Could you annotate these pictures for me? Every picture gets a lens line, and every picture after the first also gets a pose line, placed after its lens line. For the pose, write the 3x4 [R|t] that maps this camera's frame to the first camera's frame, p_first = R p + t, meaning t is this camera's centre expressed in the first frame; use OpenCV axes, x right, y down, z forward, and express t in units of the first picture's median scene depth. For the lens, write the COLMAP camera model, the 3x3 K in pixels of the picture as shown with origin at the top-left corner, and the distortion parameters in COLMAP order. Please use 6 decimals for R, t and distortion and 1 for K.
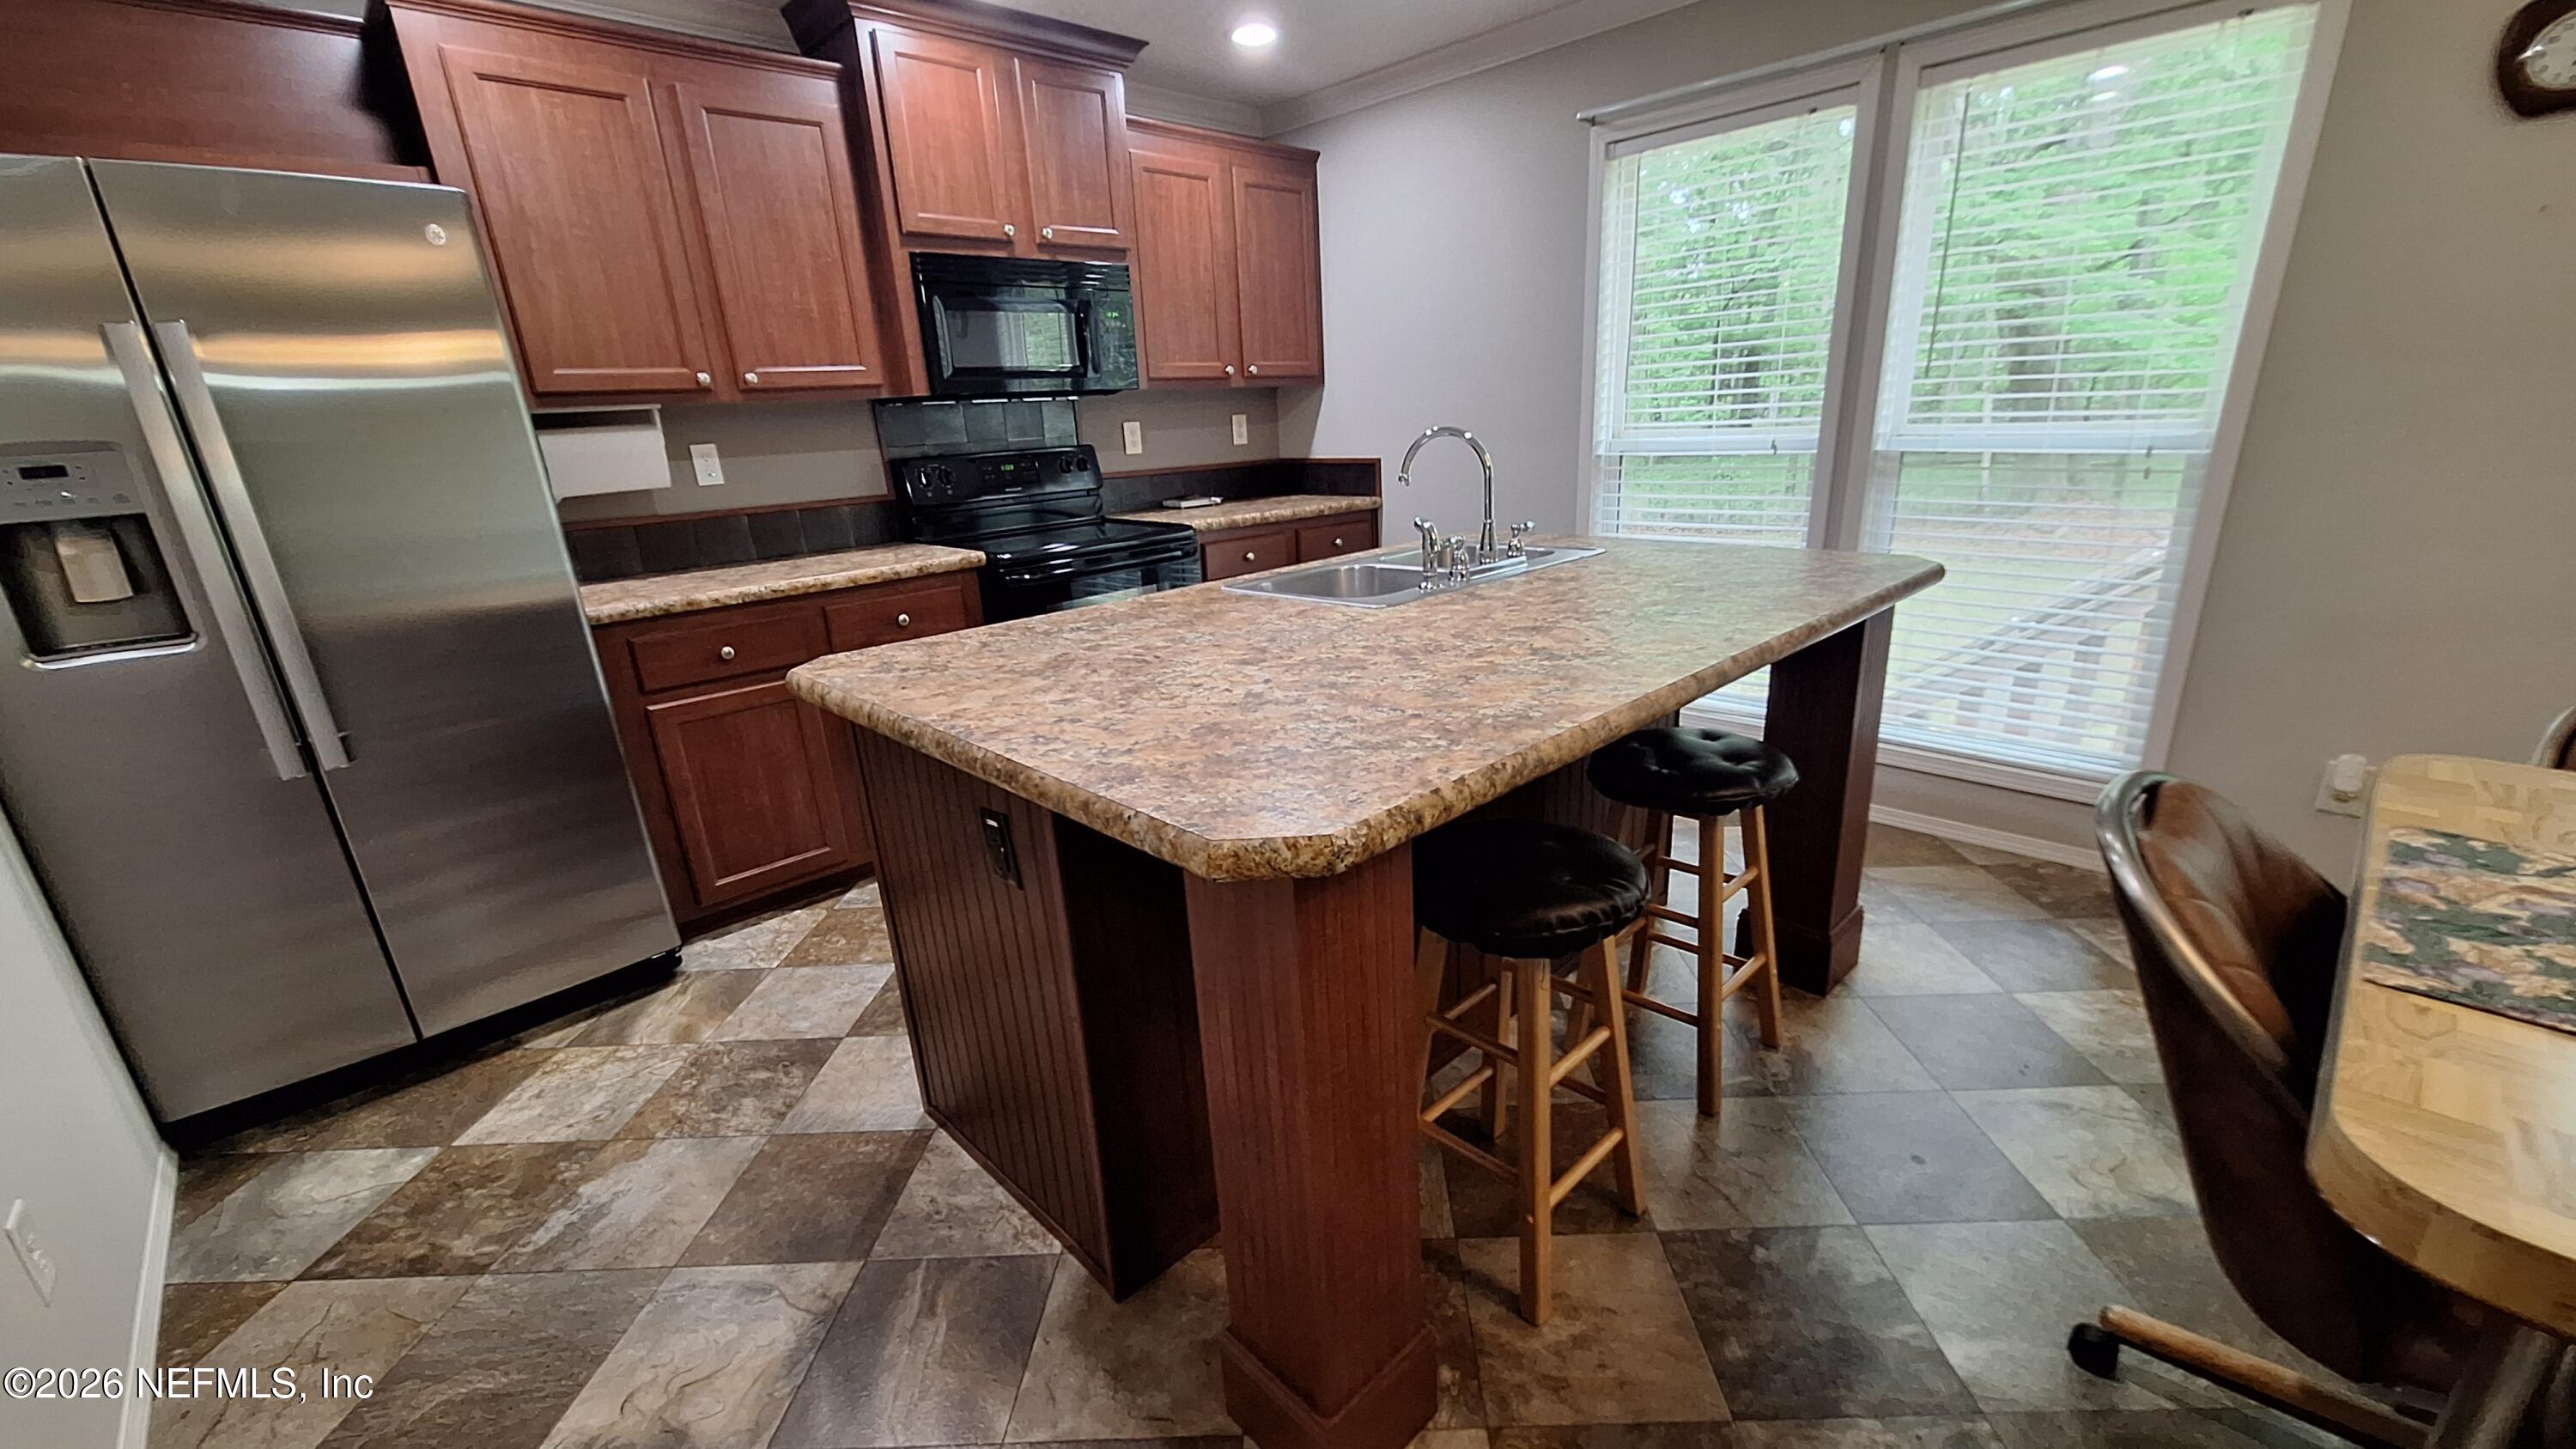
lens RADIAL K [[1009.1, 0, 1298.9], [0, 1009.1, 746.5], [0, 0, 1]] dist [-0.004837, 0.002771]
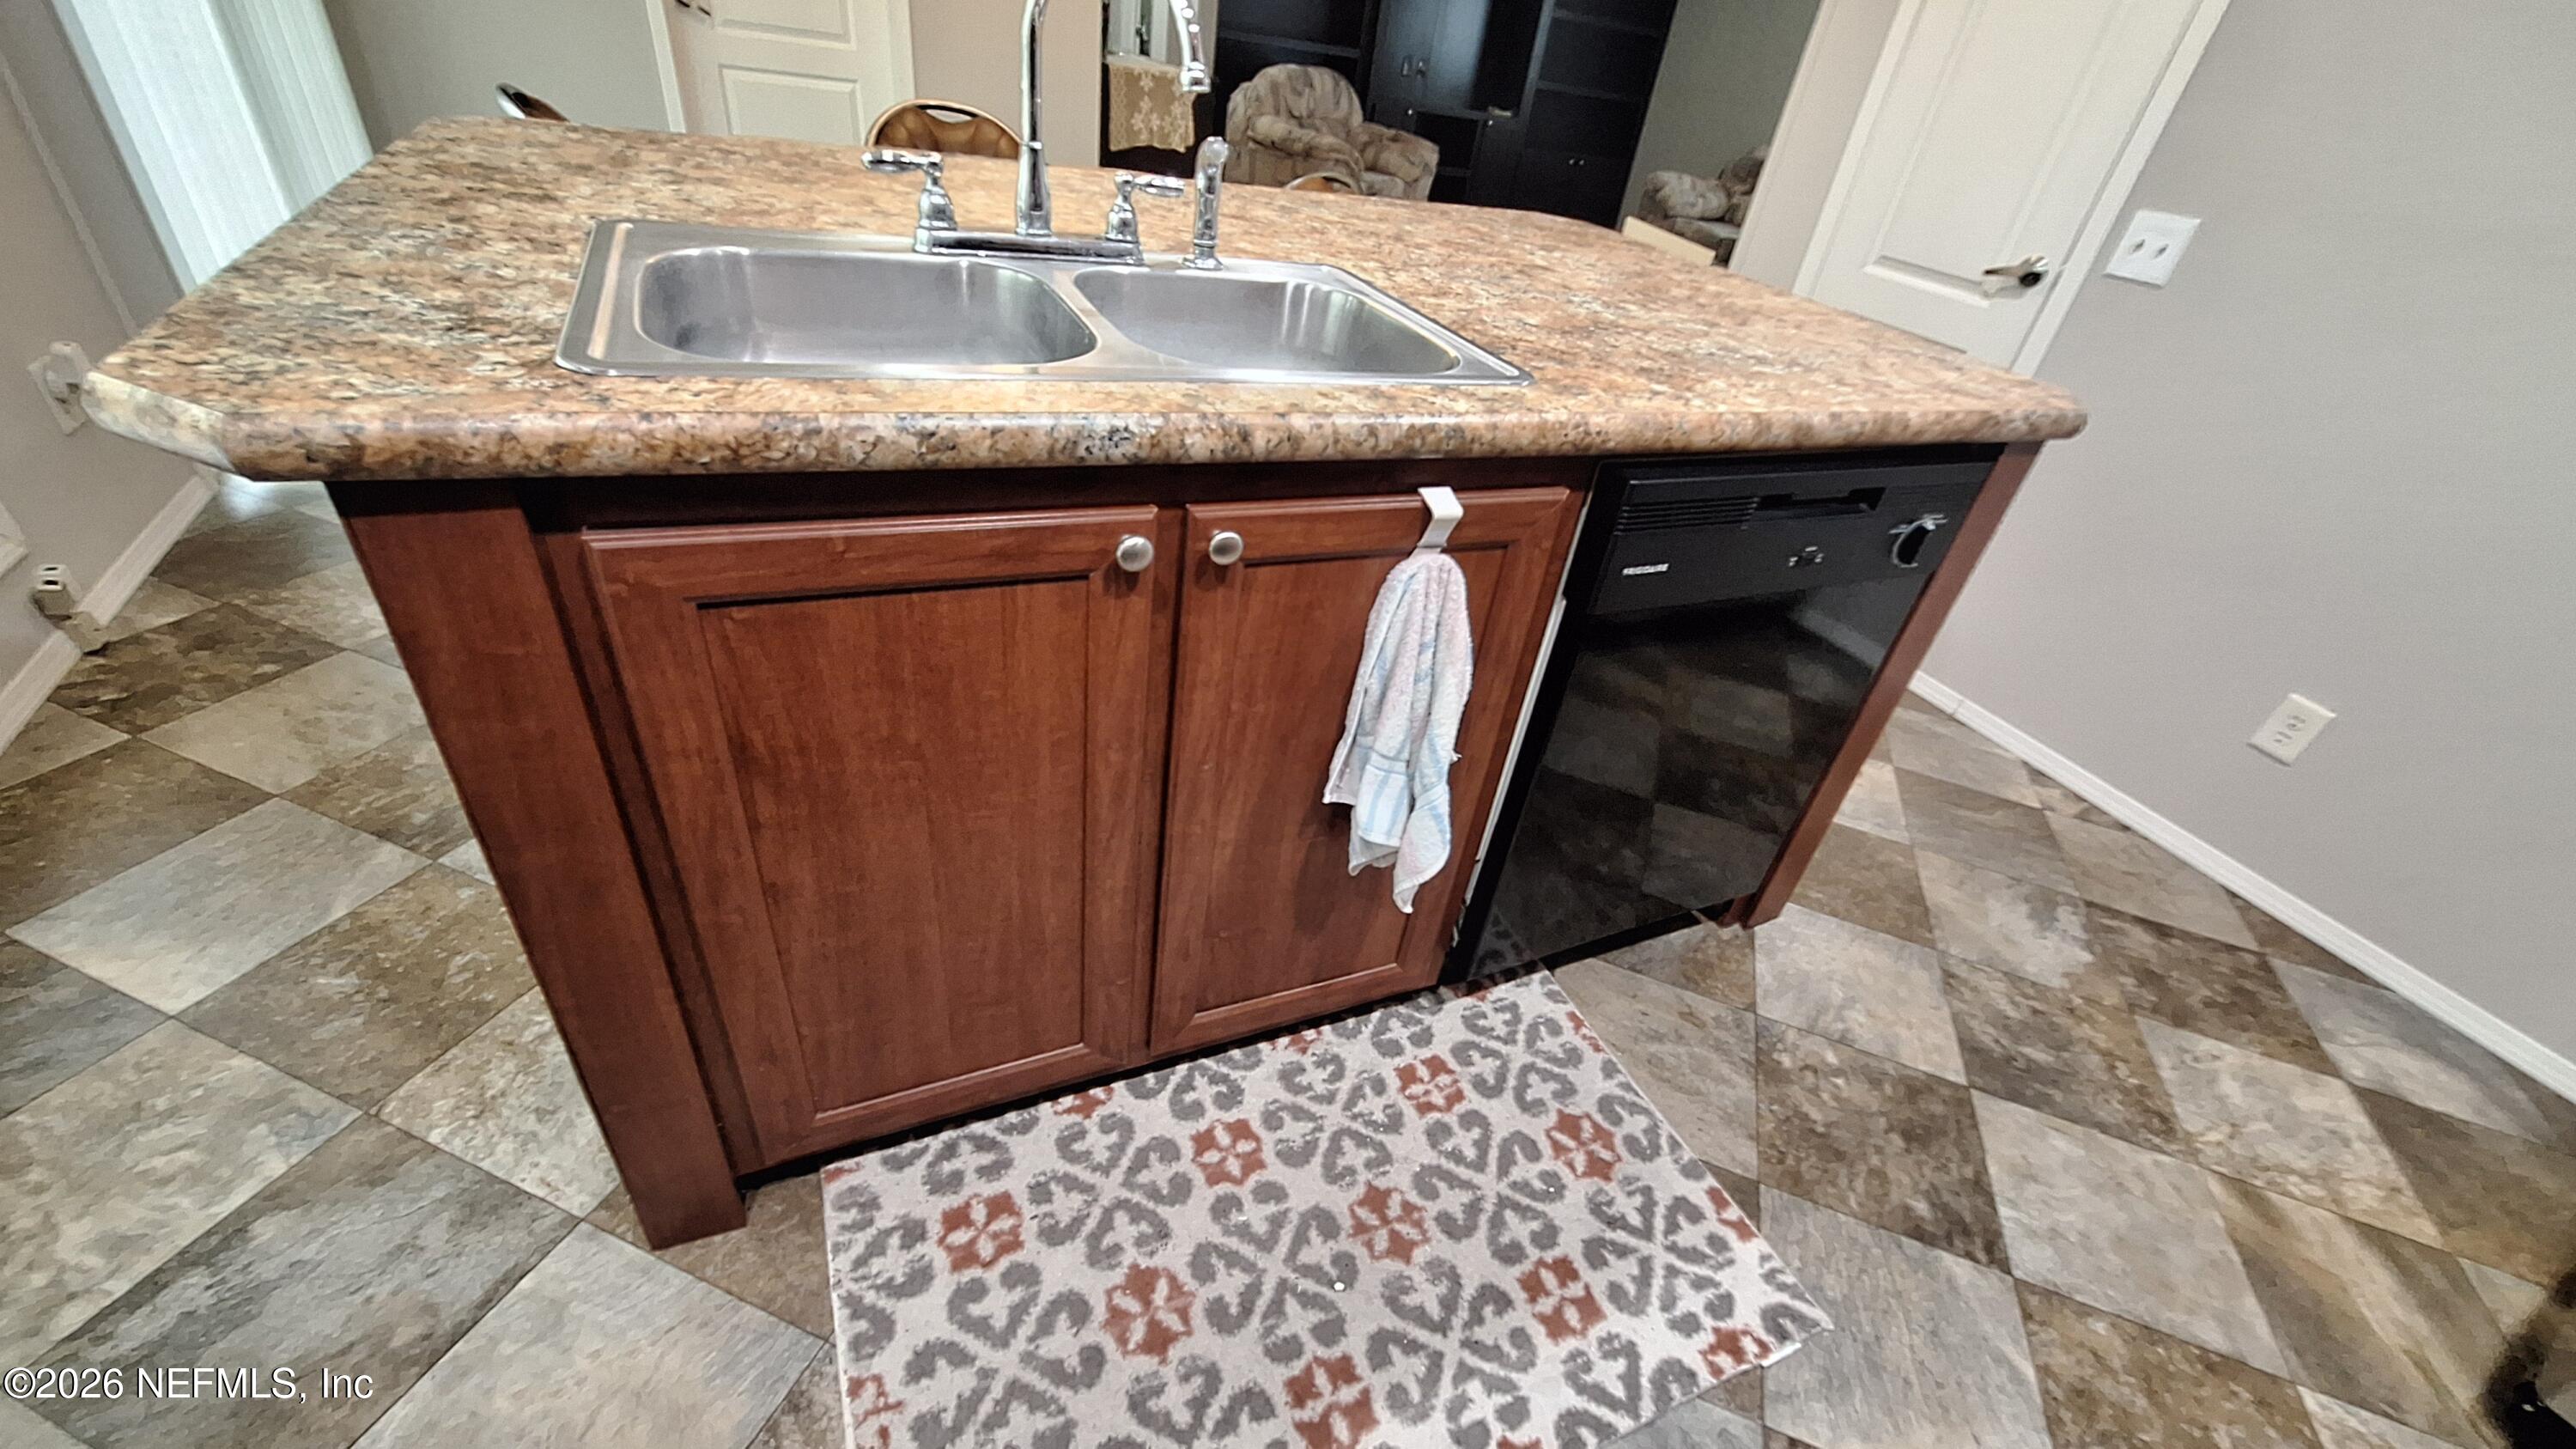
lens RADIAL K [[1009.1, 0, 1299.8], [0, 1009.1, 754.0], [0, 0, 1]] dist [-0.004837, 0.002771]
pose [[-0.941198, -0.253105, 0.223793, -0.107448], [0.025175, 0.608015, 0.793527, -0.385314], [-0.336915, 0.752500, -0.565890, 1.285407]]
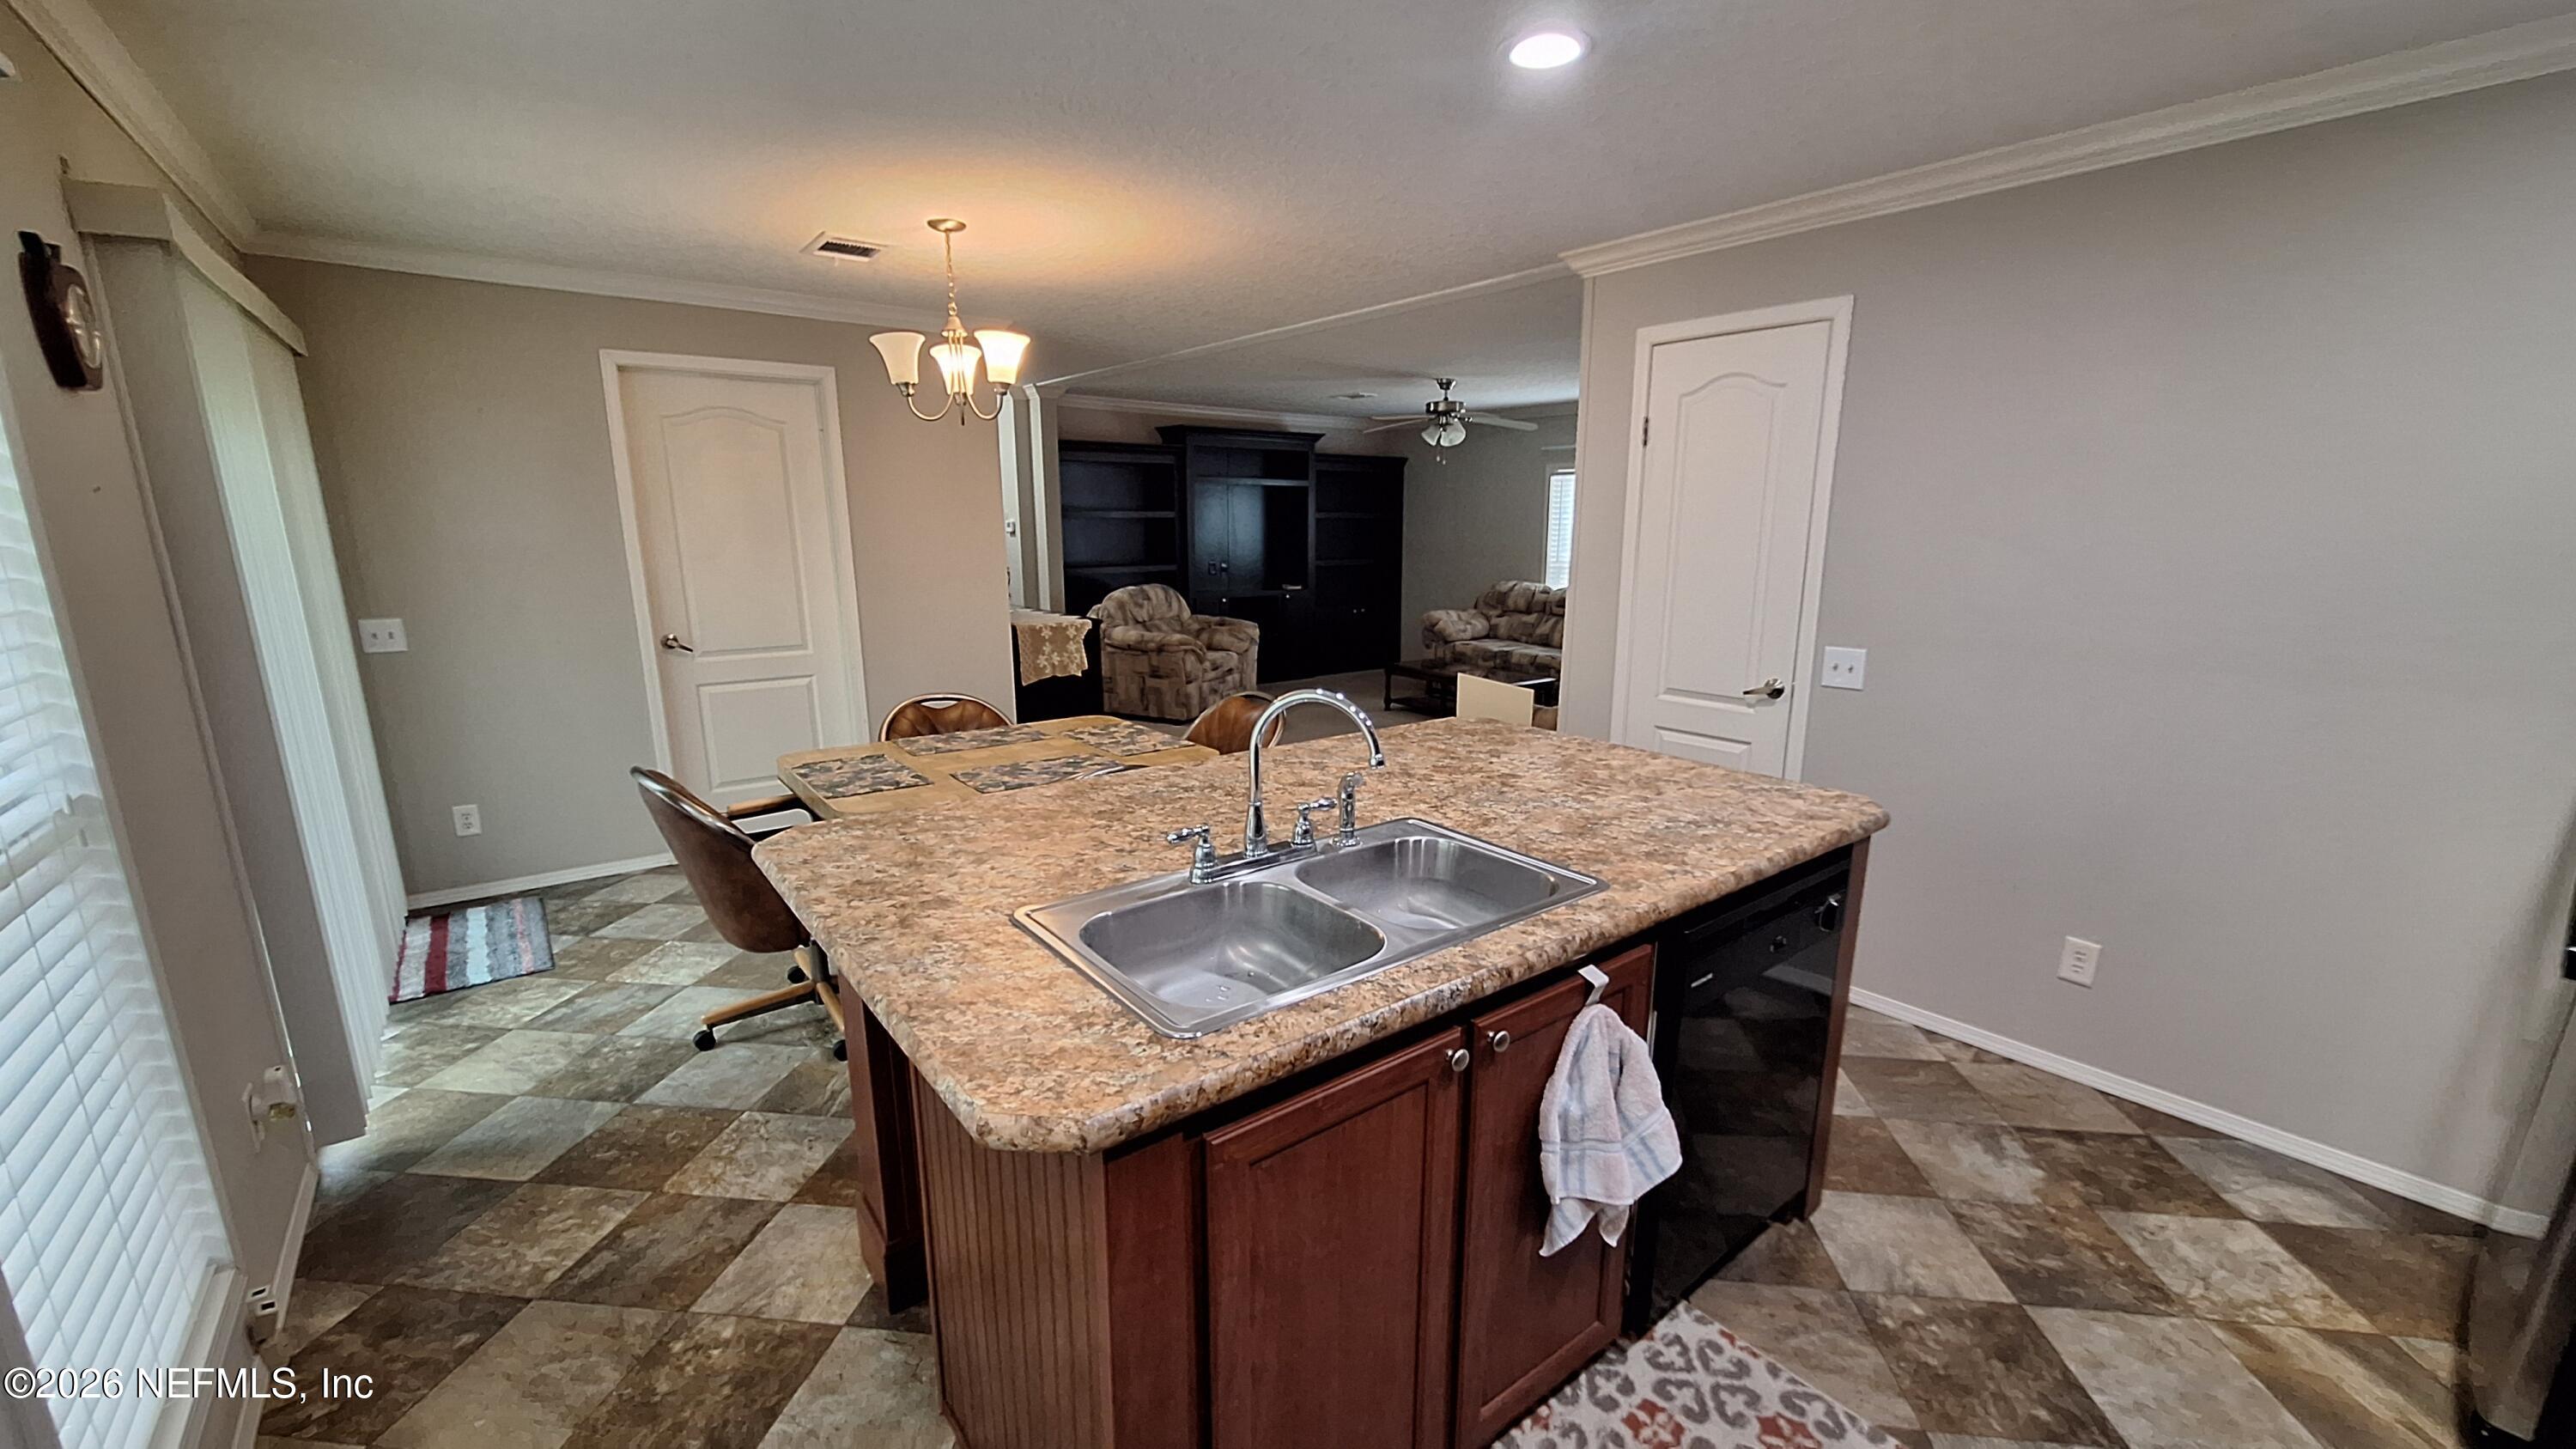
lens RADIAL K [[1009.1, 0, 1304.7], [0, 1009.1, 769.7], [0, 0, 1]] dist [-0.004837, 0.002771]
pose [[-0.993765, 0.023742, 0.108939, 0.056339], [0.078708, 0.841421, 0.534617, -0.578823], [-0.078971, 0.539858, -0.838044, 1.431885]]
